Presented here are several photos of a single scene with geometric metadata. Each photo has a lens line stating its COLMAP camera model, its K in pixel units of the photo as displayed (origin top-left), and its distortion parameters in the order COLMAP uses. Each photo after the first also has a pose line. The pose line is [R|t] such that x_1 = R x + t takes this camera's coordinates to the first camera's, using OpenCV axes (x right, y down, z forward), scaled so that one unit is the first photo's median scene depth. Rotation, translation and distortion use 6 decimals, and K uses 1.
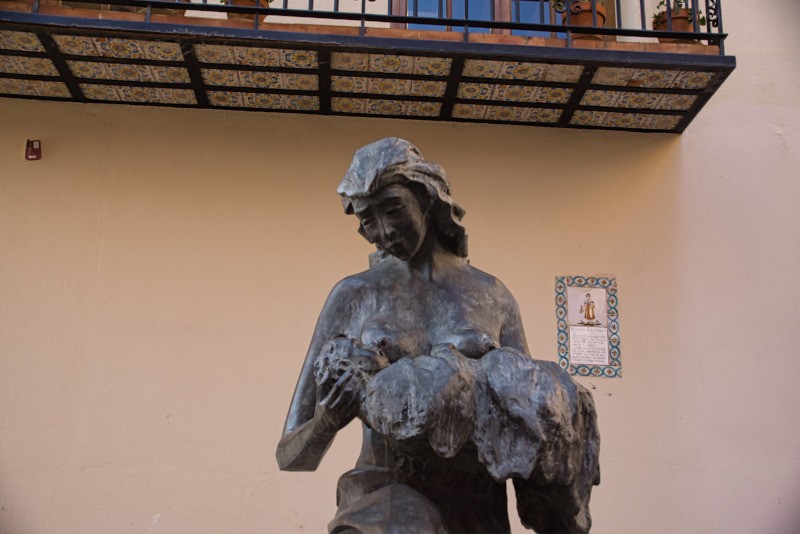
lens RADIAL K [[916.5, 0, 400.0], [0, 916.5, 267.0], [0, 0, 1]] dist [0.028823, 0.054857]
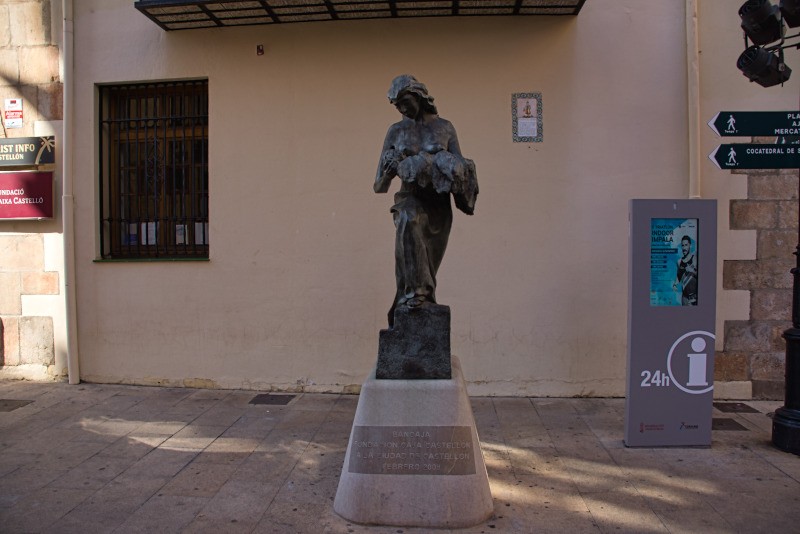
lens RADIAL K [[620.0, 0, 398.0], [0, 620.0, 275.6], [0, 0, 1]] dist [-0.203114, 0.162075]
pose [[0.989922, -0.023543, -0.139644, 0.213667], [0.071434, 0.934455, 0.348841, -0.218204], [0.122278, -0.355301, 0.926720, -0.928686]]
